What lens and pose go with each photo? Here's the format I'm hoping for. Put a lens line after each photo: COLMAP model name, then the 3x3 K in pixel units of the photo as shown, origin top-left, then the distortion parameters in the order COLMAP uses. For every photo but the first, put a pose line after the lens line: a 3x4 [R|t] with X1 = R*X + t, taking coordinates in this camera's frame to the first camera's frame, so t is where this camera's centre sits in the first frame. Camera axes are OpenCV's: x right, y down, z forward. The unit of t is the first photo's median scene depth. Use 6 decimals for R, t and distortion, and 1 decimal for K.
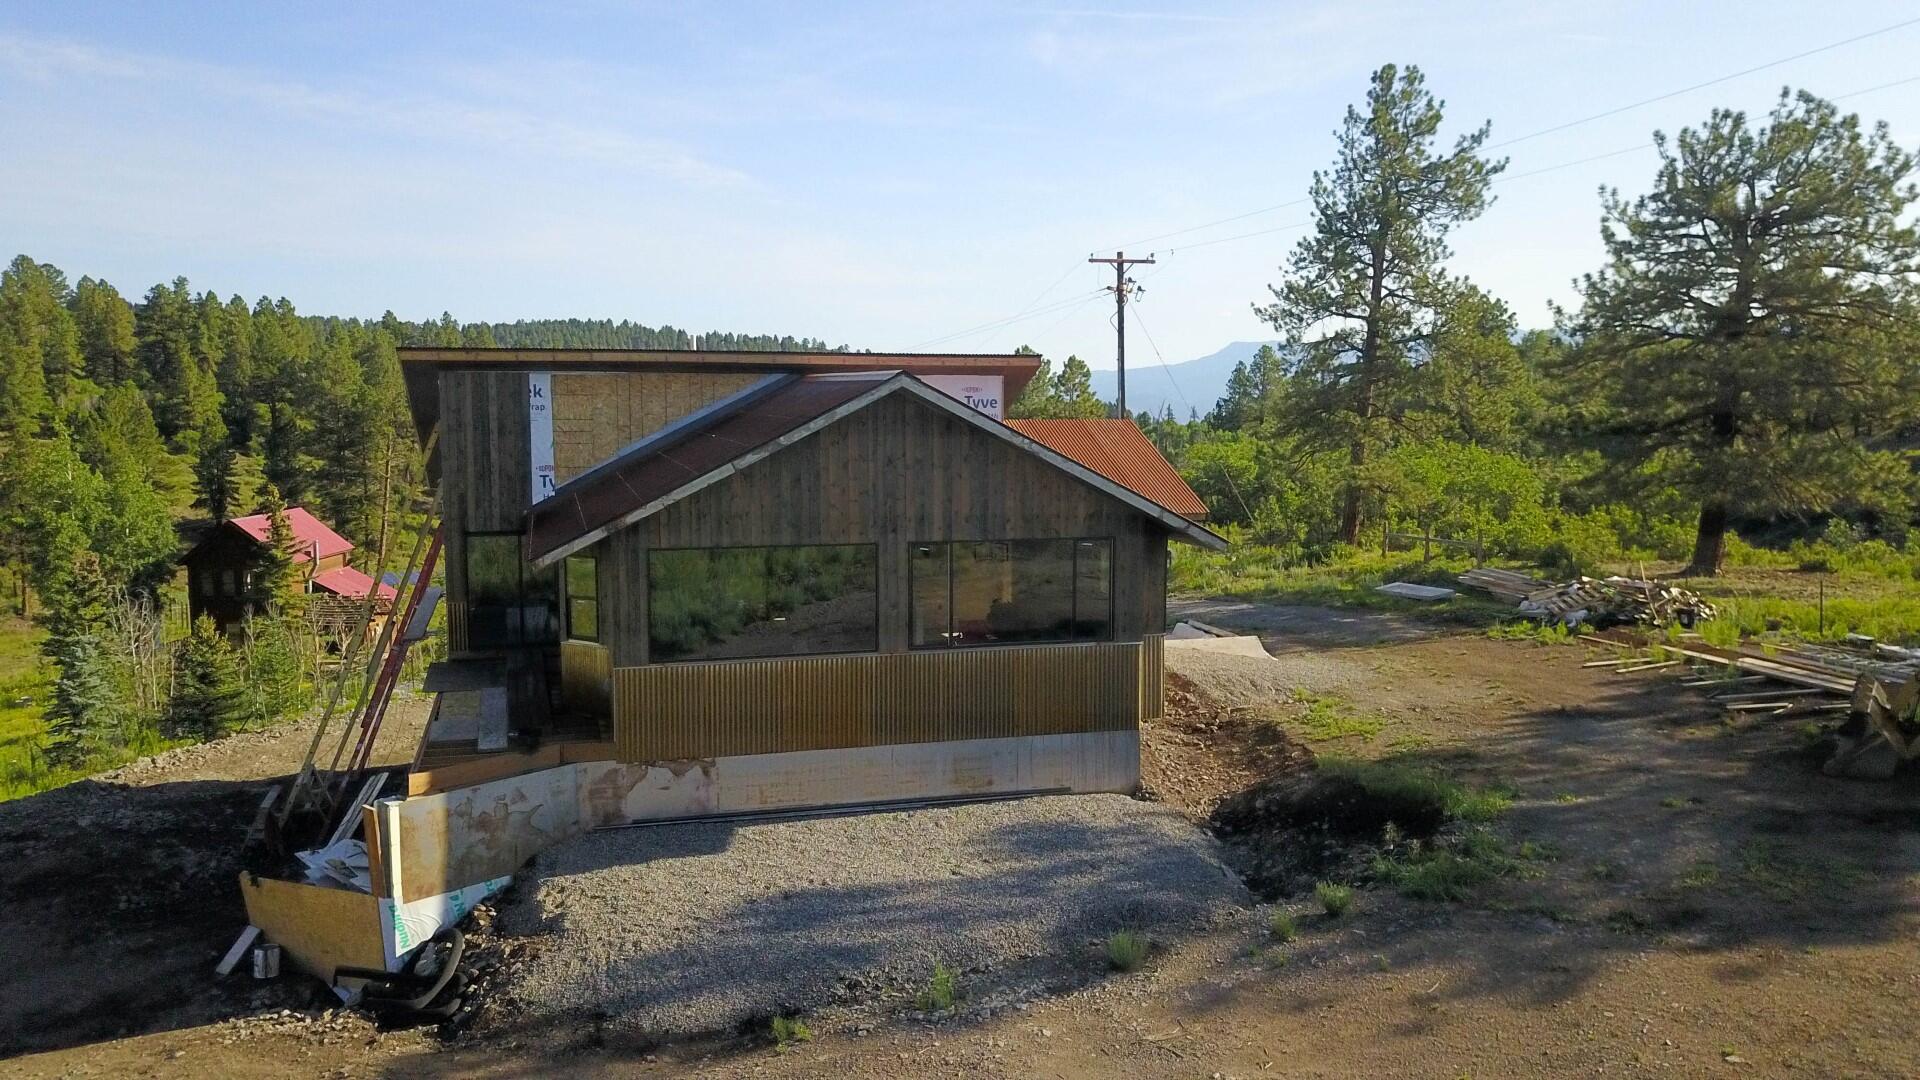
lens RADIAL K [[1466.6, 0, 960.0], [0, 1466.6, 540.0], [0, 0, 1]] dist [-0.034828, 0.072810]
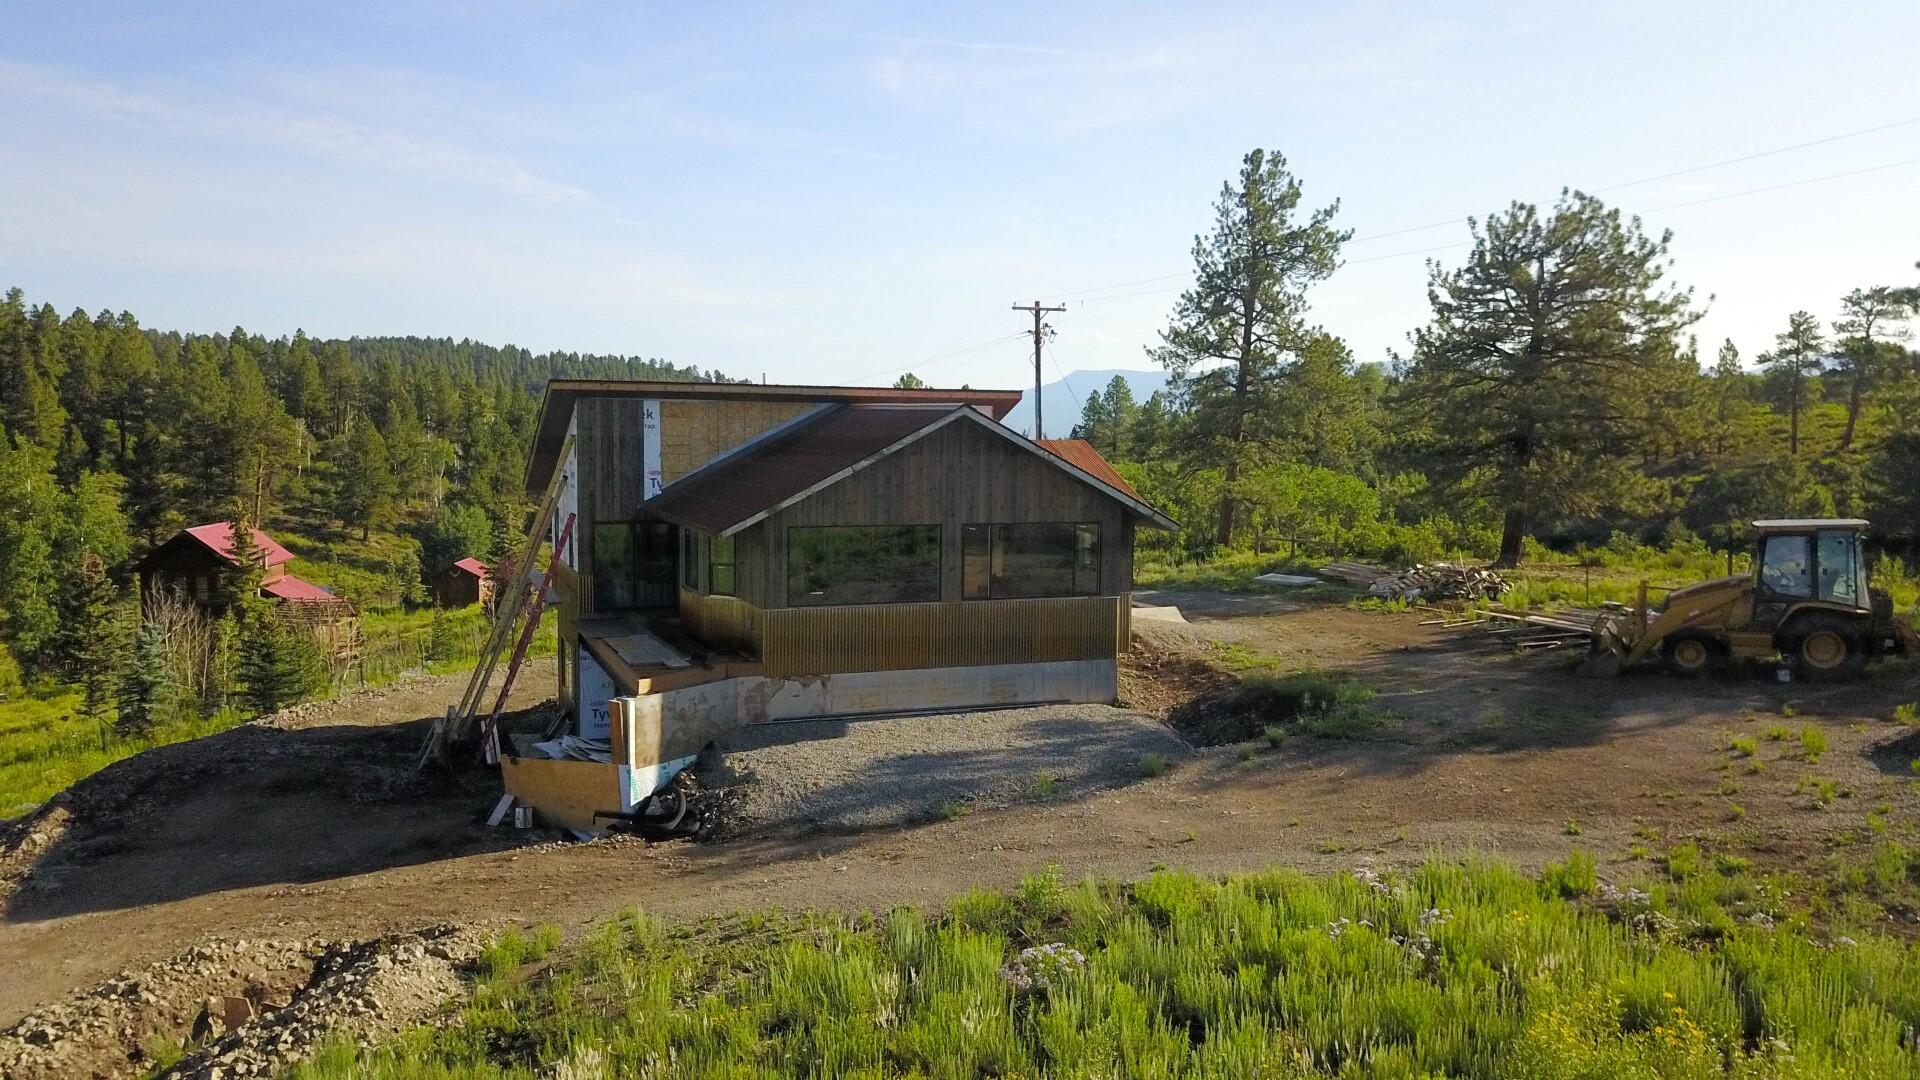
lens RADIAL K [[1453.7, 0, 960.0], [0, 1453.7, 540.0], [0, 0, 1]] dist [0.006831, 0.002250]
pose [[0.994591, 0.001823, 0.103848, -0.149806], [-0.000154, 0.999871, -0.016076, 0.032573], [-0.103864, 0.015973, 0.994463, -0.327326]]
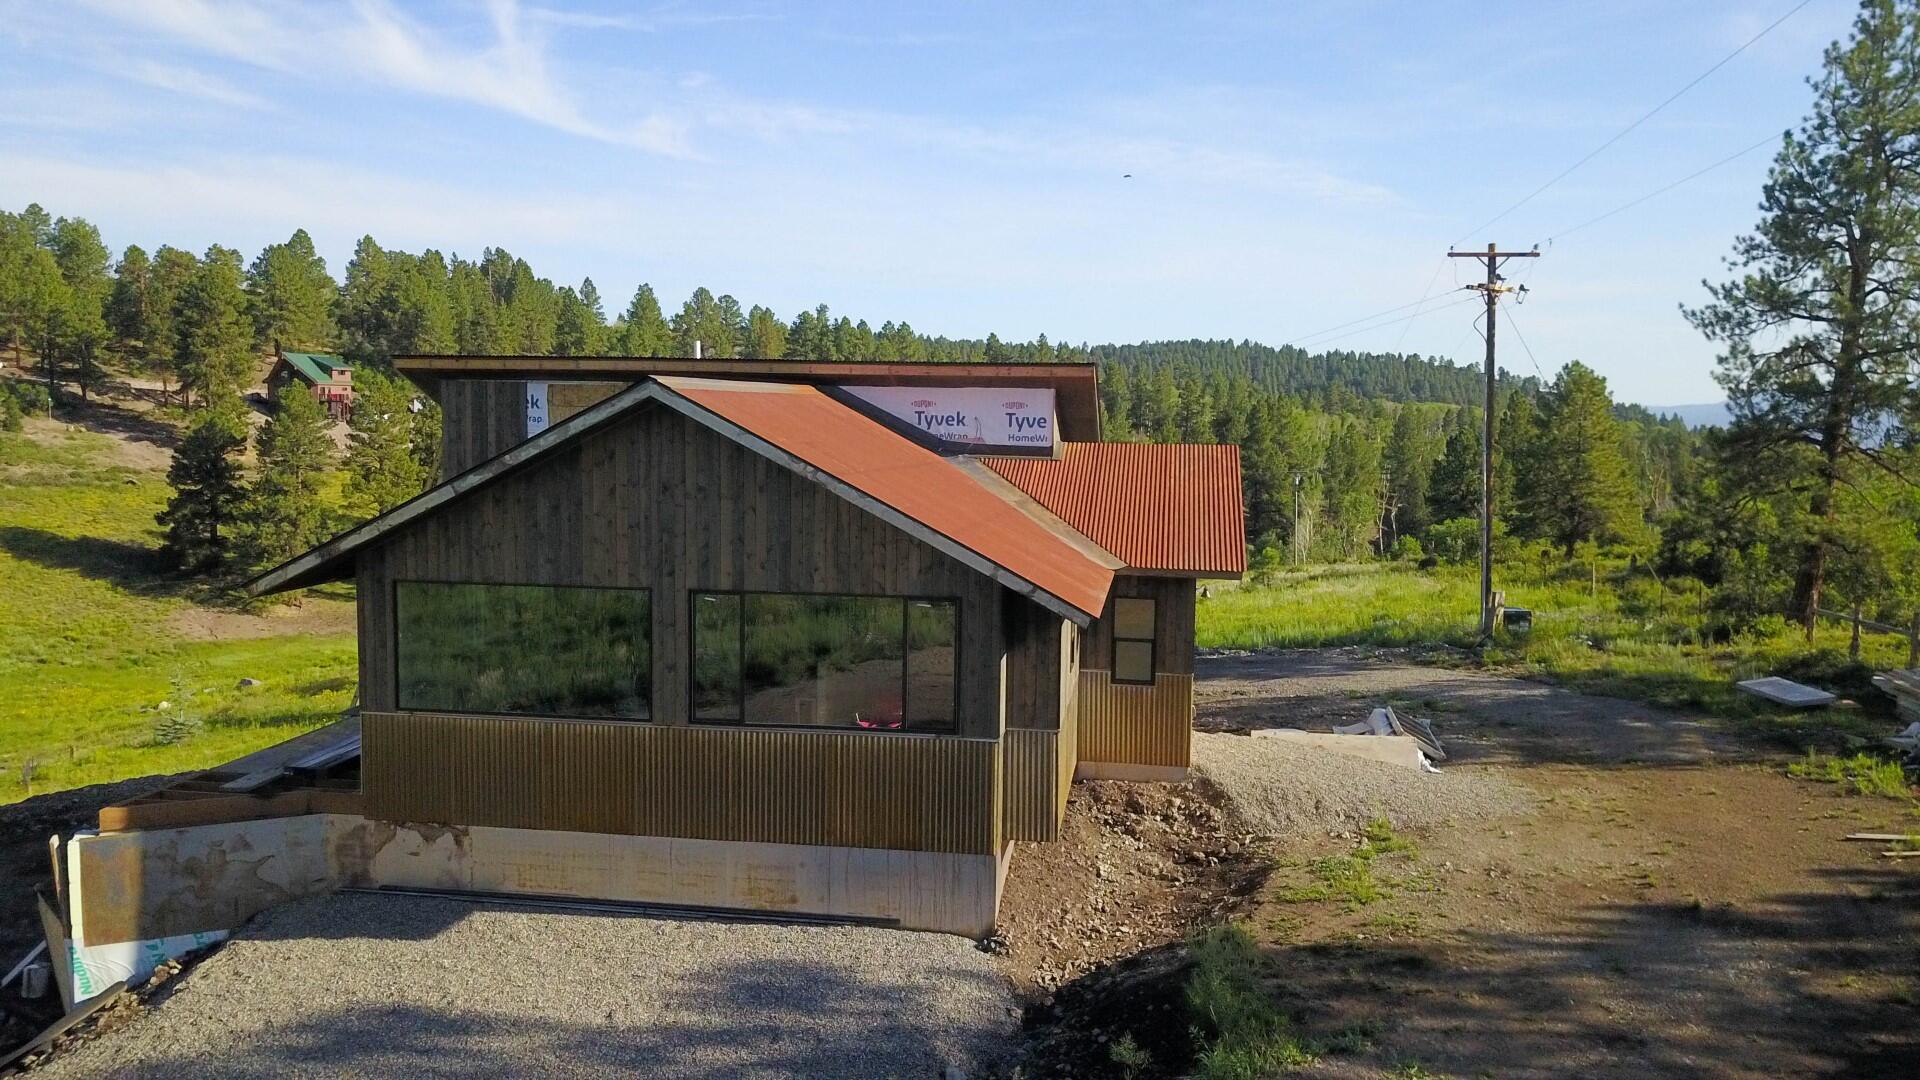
lens RADIAL K [[1466.7, 0, 960.0], [0, 1466.7, 540.0], [0, 0, 1]] dist [-0.013595, 0.001471]
pose [[0.913702, 0.046432, -0.403724, 0.347327], [-0.052027, 0.998641, -0.002895, -0.025281], [0.403041, 0.023649, 0.914876, 0.259615]]
